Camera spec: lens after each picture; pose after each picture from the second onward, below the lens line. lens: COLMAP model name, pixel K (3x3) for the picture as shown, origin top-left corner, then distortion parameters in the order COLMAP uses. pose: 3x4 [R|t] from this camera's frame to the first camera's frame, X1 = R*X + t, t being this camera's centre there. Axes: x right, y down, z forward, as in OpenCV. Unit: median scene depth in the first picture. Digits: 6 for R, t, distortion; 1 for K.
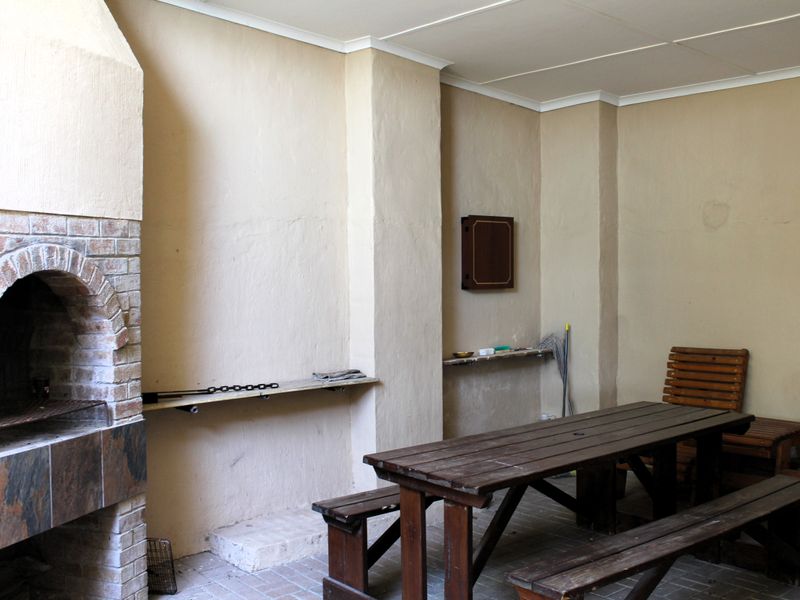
lens RADIAL K [[893.9, 0, 400.0], [0, 893.9, 300.0], [0, 0, 1]] dist [-0.144450, 0.189521]
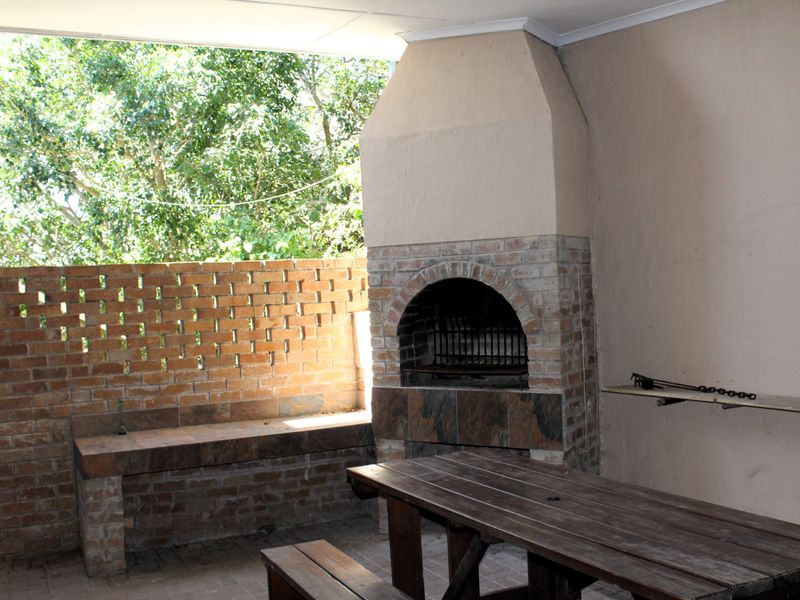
lens RADIAL K [[893.9, 0, 400.0], [0, 893.9, 300.0], [0, 0, 1]] dist [-0.144450, 0.189521]
pose [[-0.233339, 0.041972, -0.971489, 1.071575], [0.016051, 0.999098, 0.039309, -0.054417], [0.972263, -0.006421, -0.233802, 1.181415]]
